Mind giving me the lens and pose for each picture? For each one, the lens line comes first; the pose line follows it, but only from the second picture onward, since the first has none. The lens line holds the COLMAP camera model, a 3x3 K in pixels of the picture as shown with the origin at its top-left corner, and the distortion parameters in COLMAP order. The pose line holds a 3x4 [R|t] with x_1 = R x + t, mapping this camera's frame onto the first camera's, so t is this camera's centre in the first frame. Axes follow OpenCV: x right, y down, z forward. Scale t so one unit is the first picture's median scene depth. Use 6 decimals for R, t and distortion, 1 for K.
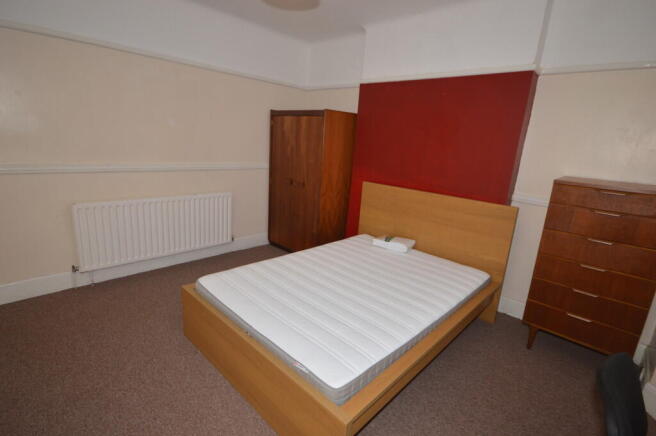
lens RADIAL K [[318.6, 0, 325.0], [0, 318.6, 219.9], [0, 0, 1]] dist [0.011858, -0.000209]
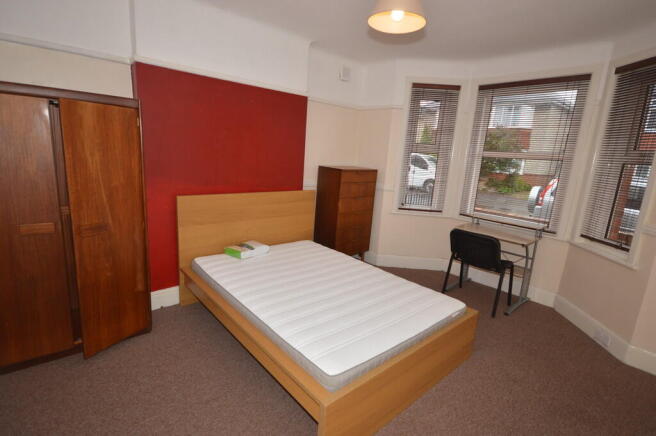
lens RADIAL K [[318.6, 0, 325.0], [0, 318.6, 219.9], [0, 0, 1]] dist [0.011858, -0.000209]
pose [[0.085233, -0.263357, 0.960926, -0.651943], [0.197153, 0.949824, 0.242827, -0.196067], [-0.976661, 0.168752, 0.132878, 0.592021]]
